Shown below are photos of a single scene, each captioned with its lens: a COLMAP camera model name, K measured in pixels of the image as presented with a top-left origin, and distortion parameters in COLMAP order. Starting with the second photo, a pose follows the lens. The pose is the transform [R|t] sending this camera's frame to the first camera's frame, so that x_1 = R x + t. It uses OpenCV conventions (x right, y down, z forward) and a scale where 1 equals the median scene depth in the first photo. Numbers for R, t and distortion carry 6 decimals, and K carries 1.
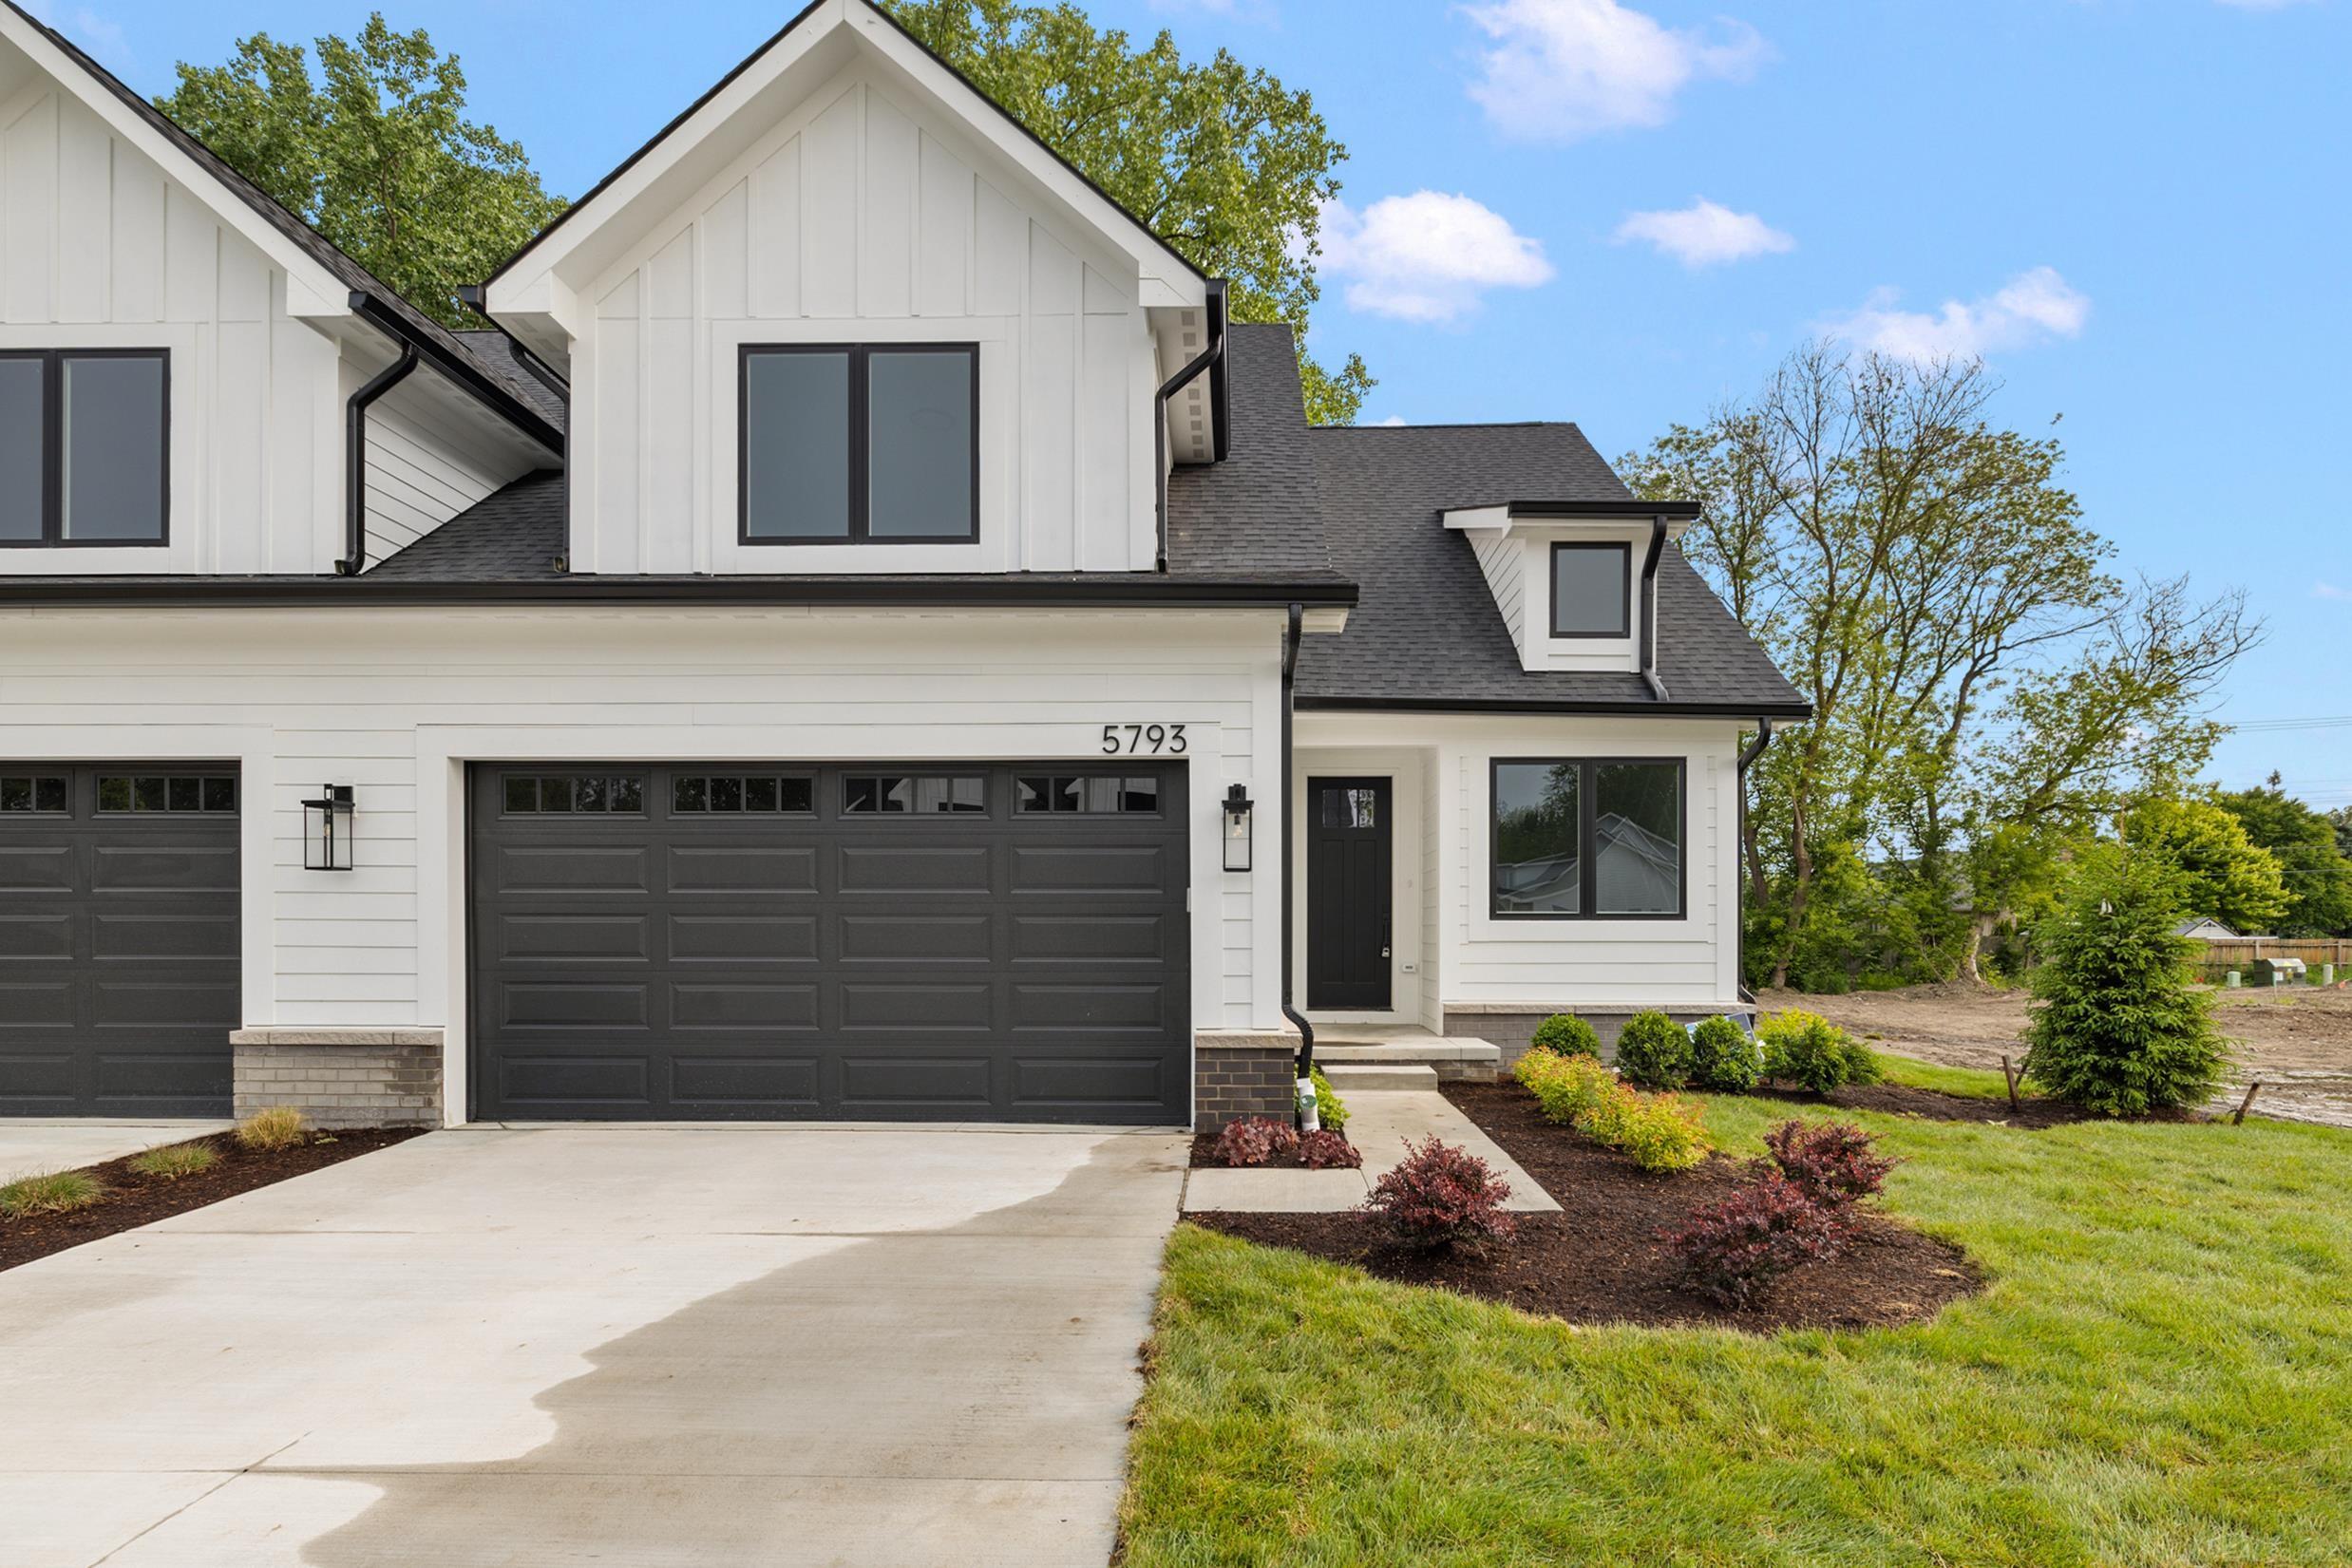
lens RADIAL K [[1213.5, 0, 1222.6], [0, 1213.5, 930.0], [0, 0, 1]] dist [-0.000555, 0.001383]
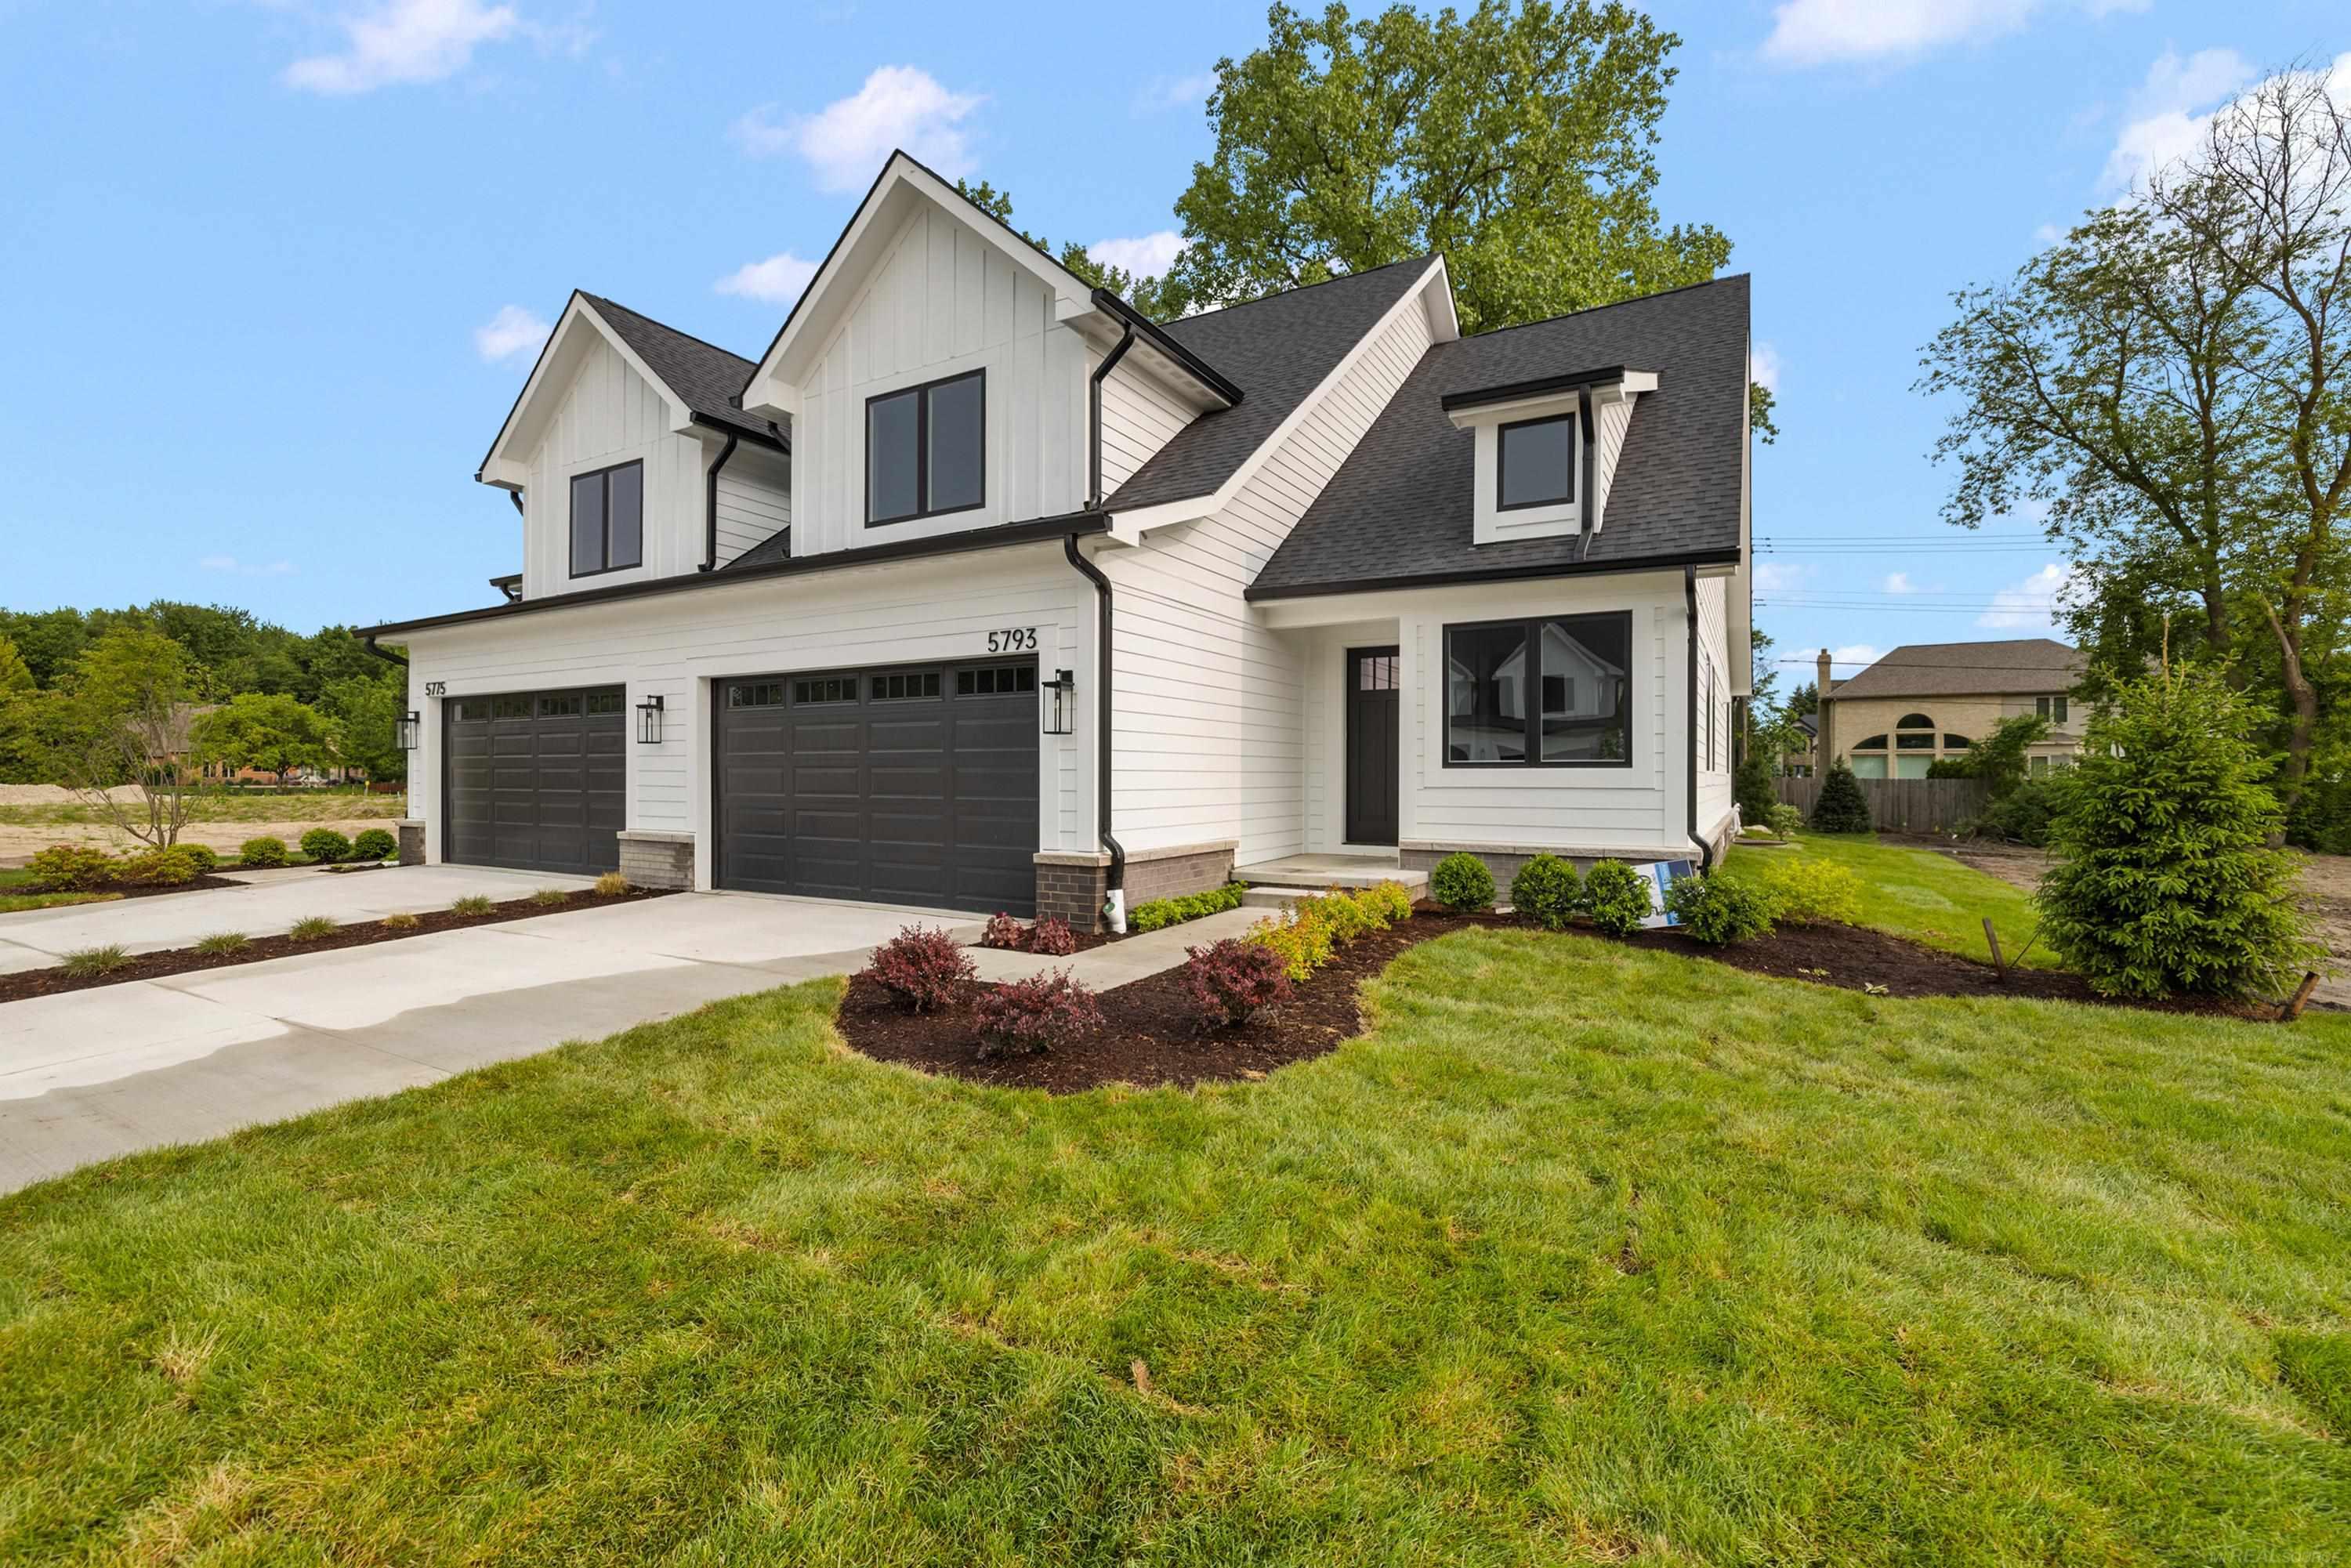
lens RADIAL K [[1011.8, 0, 1169.1], [0, 1011.8, 776.4], [0, 0, 1]] dist [-0.000314, -0.000040]
pose [[0.869804, 0.000436, -0.493397, 0.638415], [-0.000274, 1.000000, 0.000401, -0.001547], [0.493397, -0.000213, 0.869804, 0.075036]]
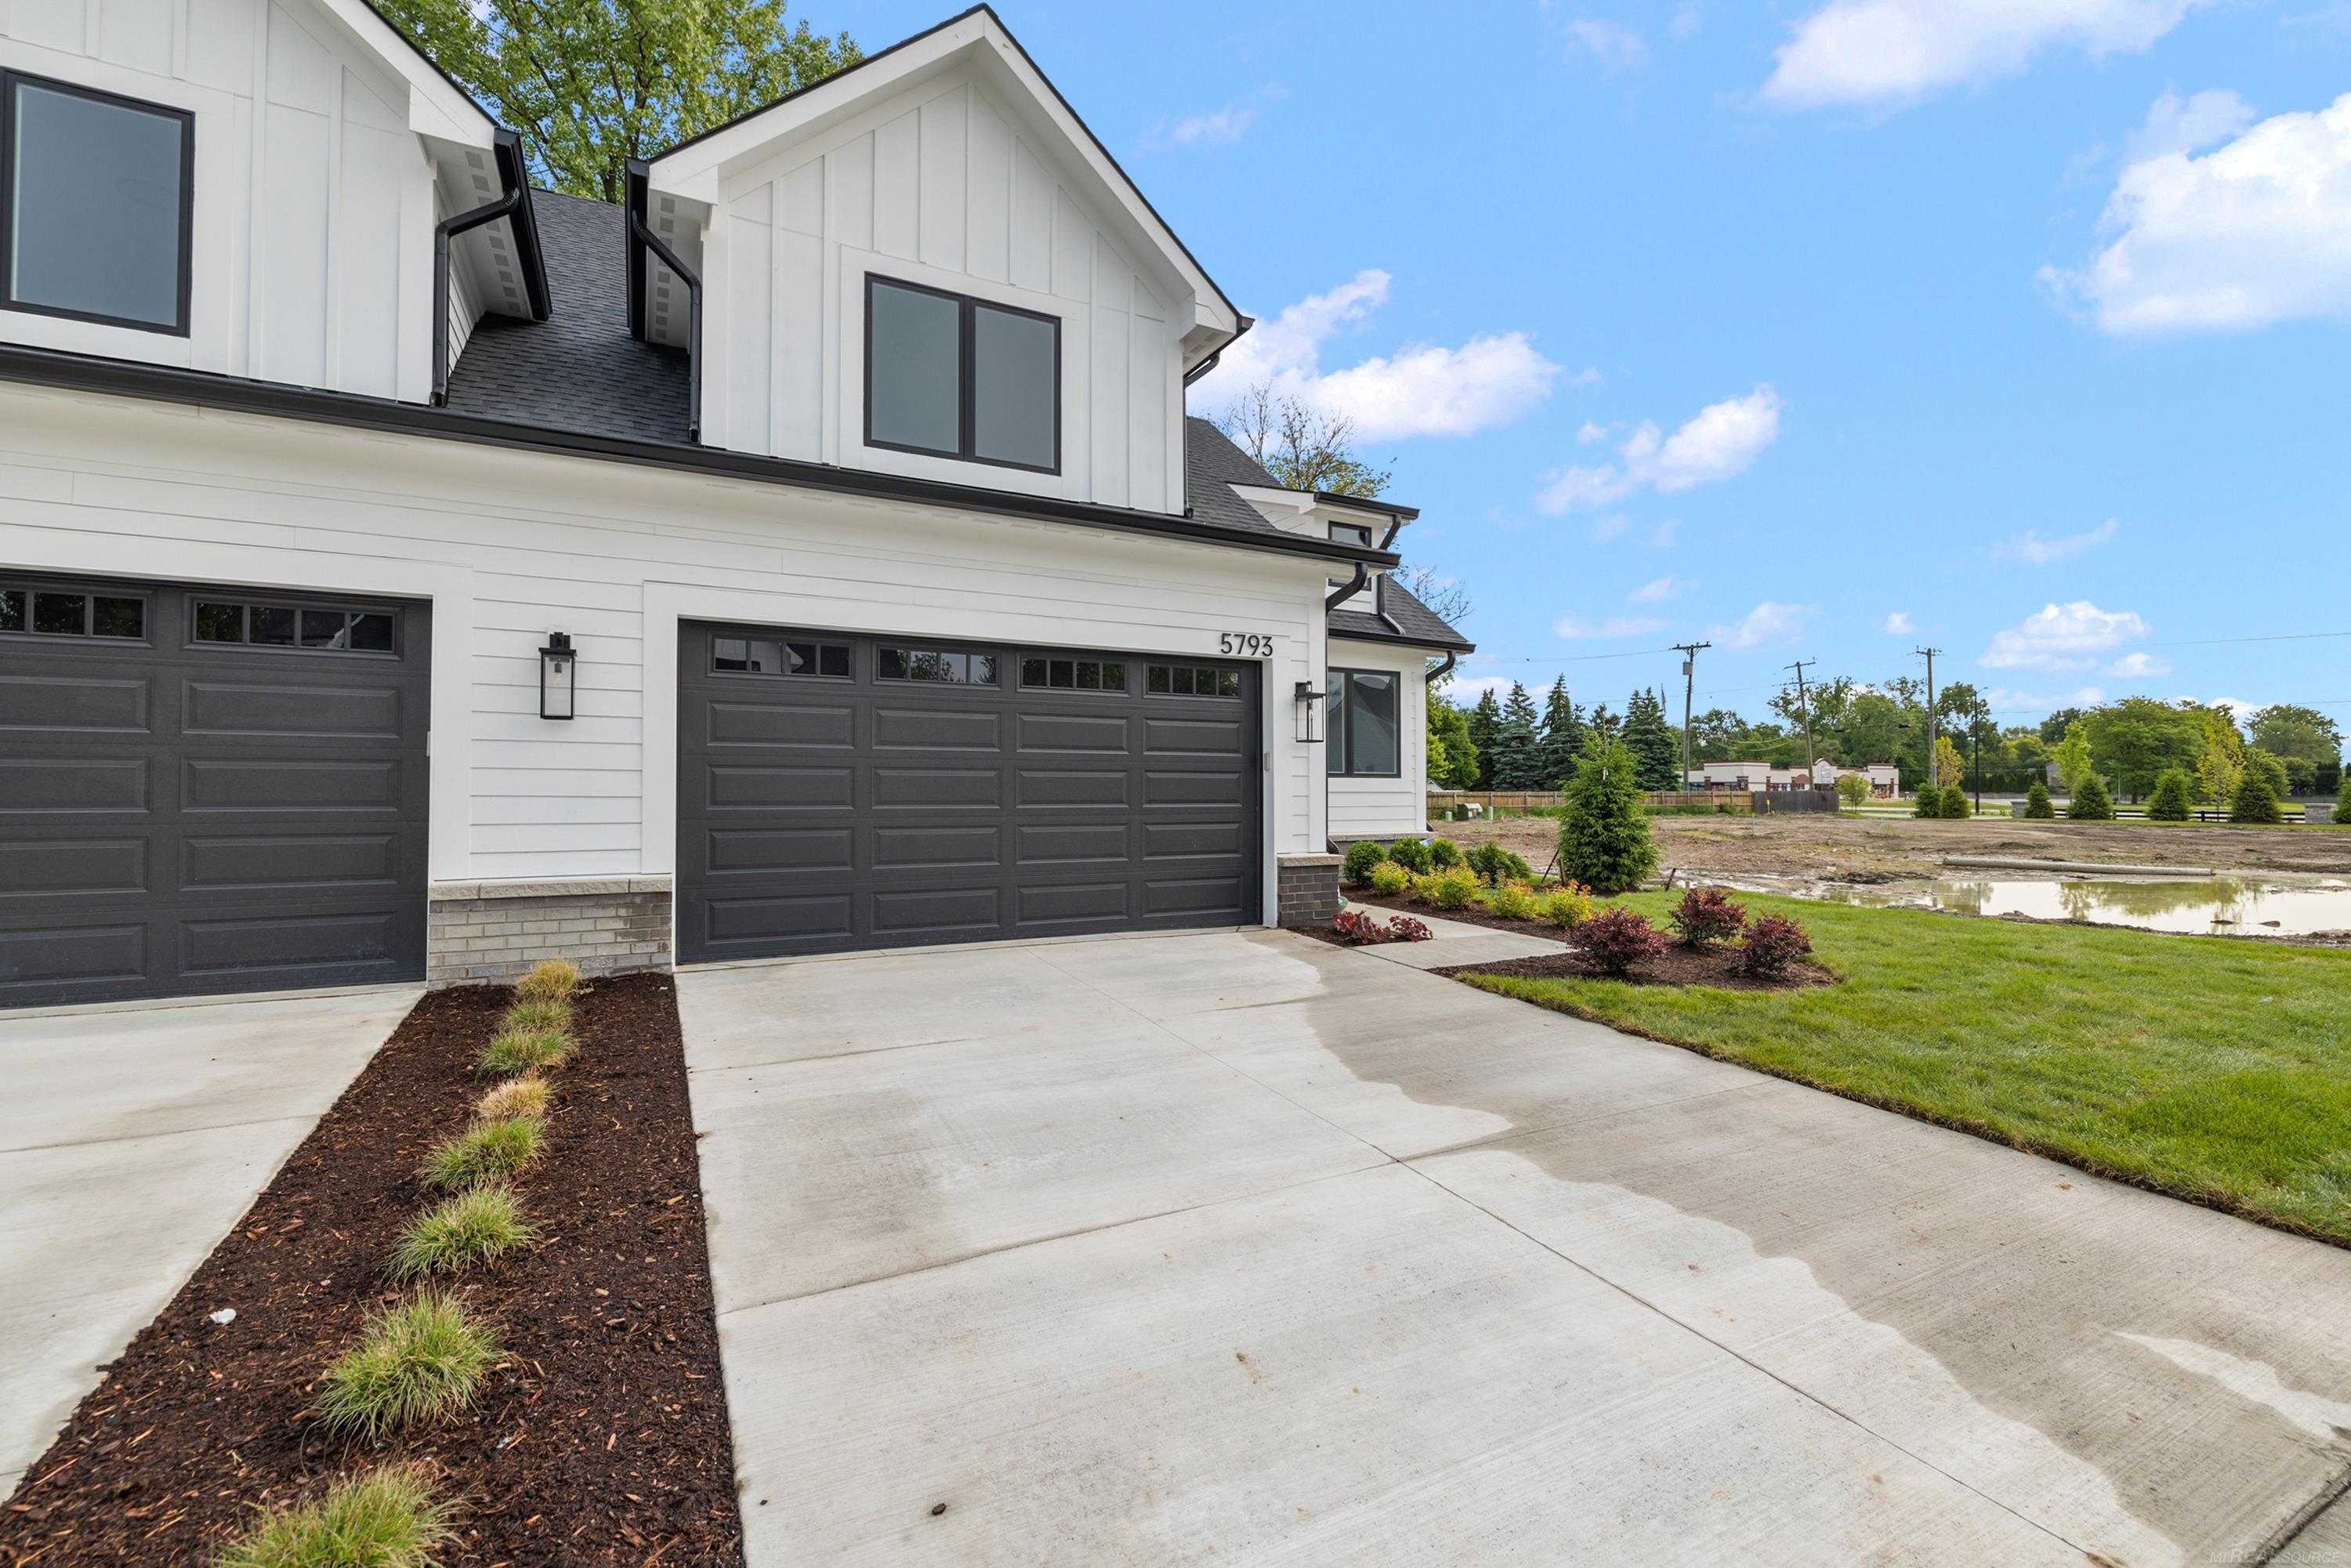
lens RADIAL K [[984.5, 0, 1170.8], [0, 984.5, 766.9], [0, 0, 1]] dist [-0.001118, 0.000447]
pose [[0.879266, 0.011822, 0.476184, -0.645887], [-0.004519, 0.999854, -0.016478, 0.000453], [-0.476309, 0.012337, 0.879191, 0.053450]]
